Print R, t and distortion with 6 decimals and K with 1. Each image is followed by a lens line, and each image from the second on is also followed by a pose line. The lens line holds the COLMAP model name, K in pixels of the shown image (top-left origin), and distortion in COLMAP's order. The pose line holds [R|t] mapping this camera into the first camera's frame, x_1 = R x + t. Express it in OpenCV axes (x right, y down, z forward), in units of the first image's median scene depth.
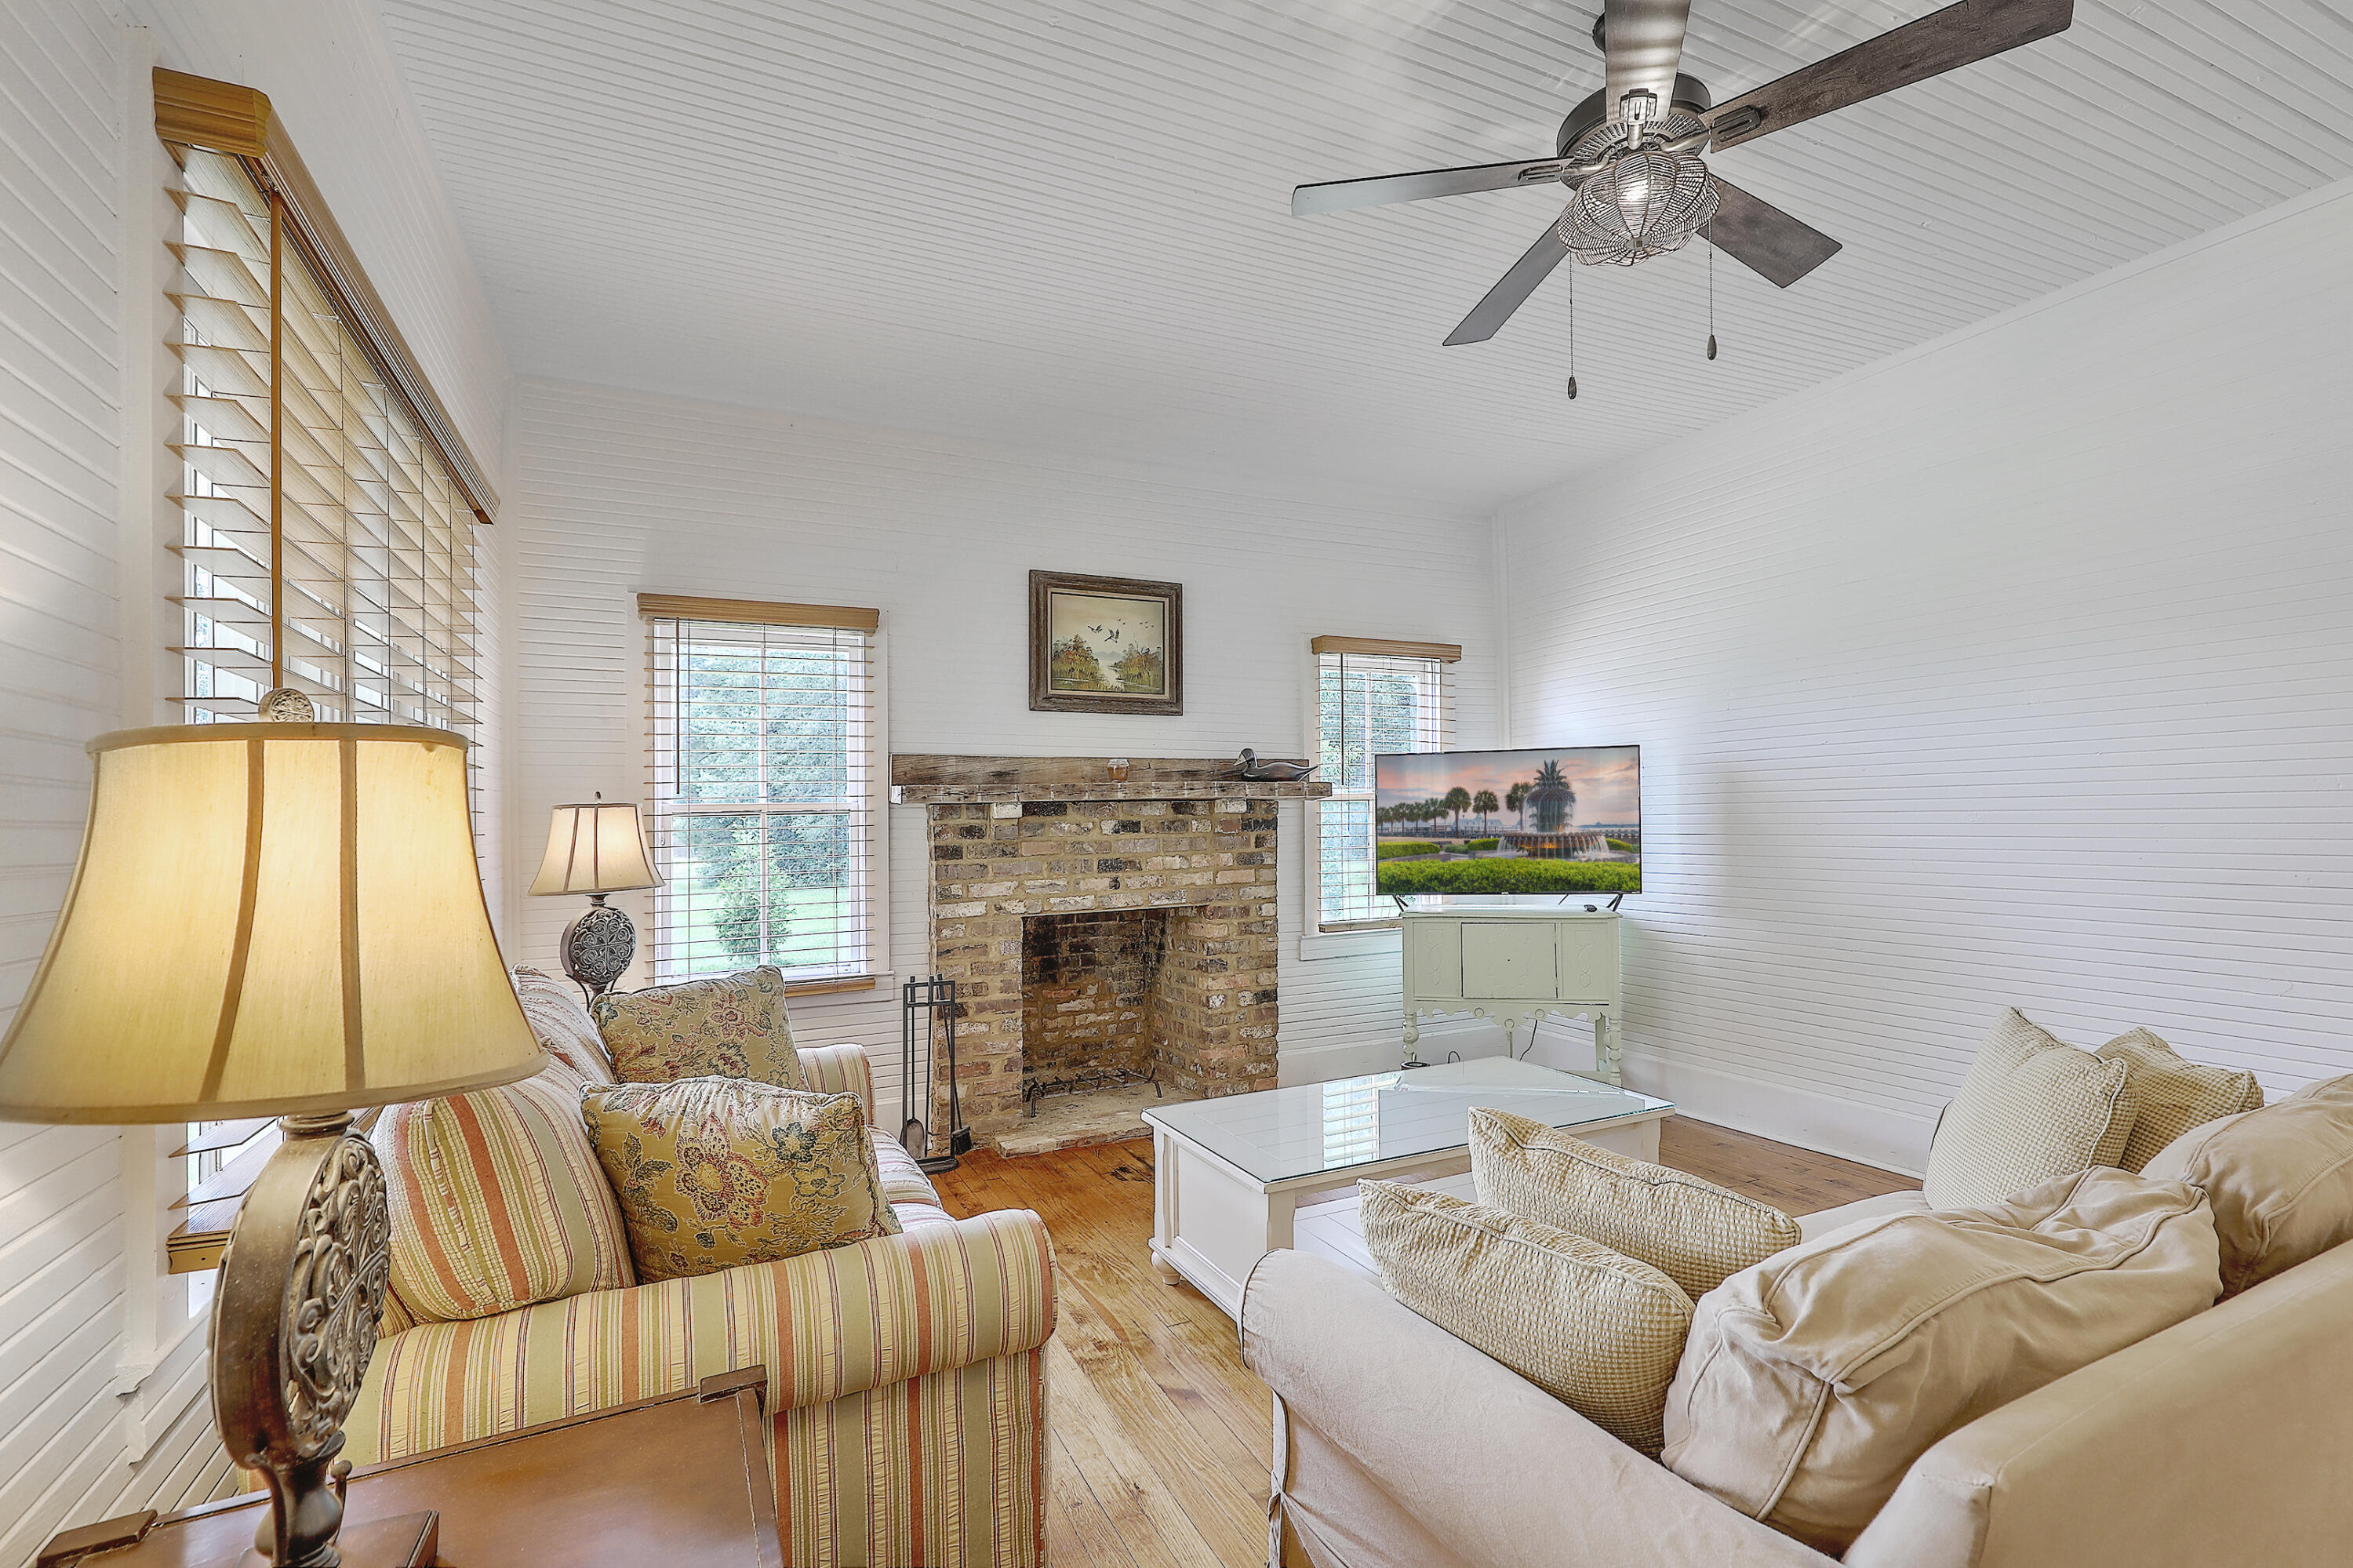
lens RADIAL K [[1067.1, 0, 1165.9], [0, 1067.1, 819.5], [0, 0, 1]] dist [0.003535, -0.000885]
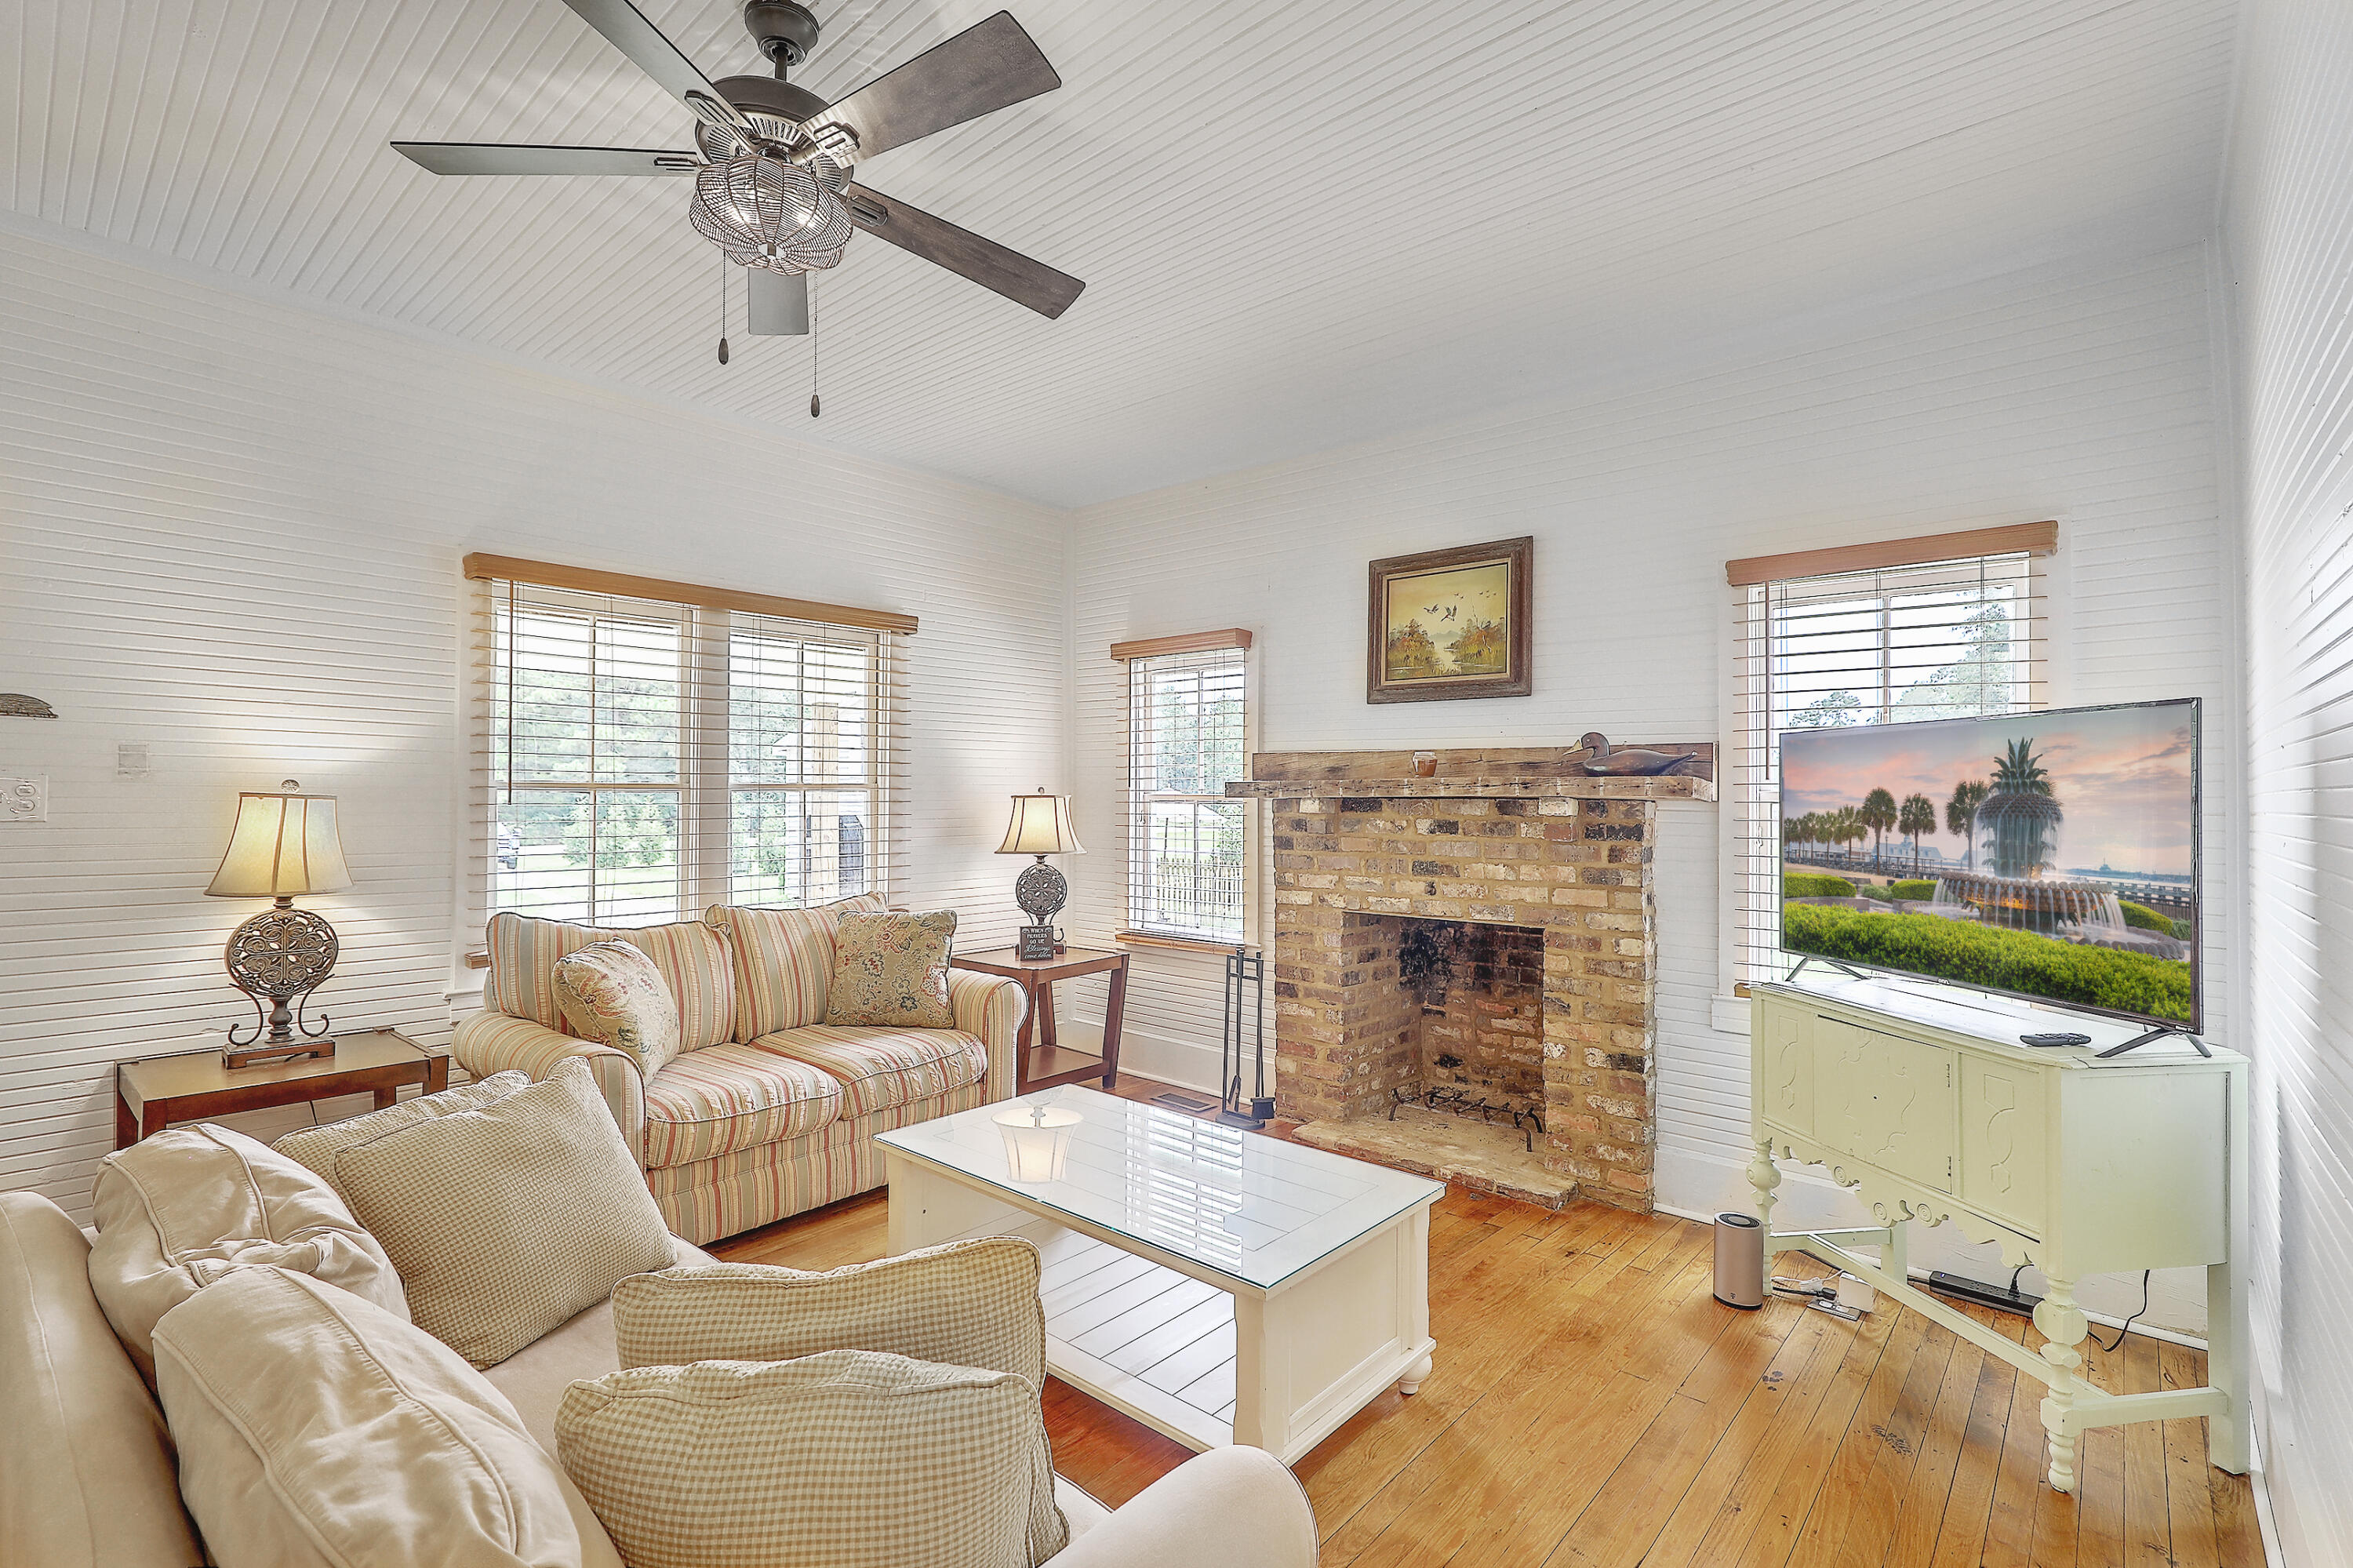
lens RADIAL K [[1067.1, 0, 1165.4], [0, 1067.1, 789.0], [0, 0, 1]] dist [0.003535, -0.000885]
pose [[0.398997, 0.016919, -0.916796, 0.669220], [-0.012748, 0.999835, 0.012903, -0.032665], [0.916864, 0.006539, 0.399147, 0.415299]]
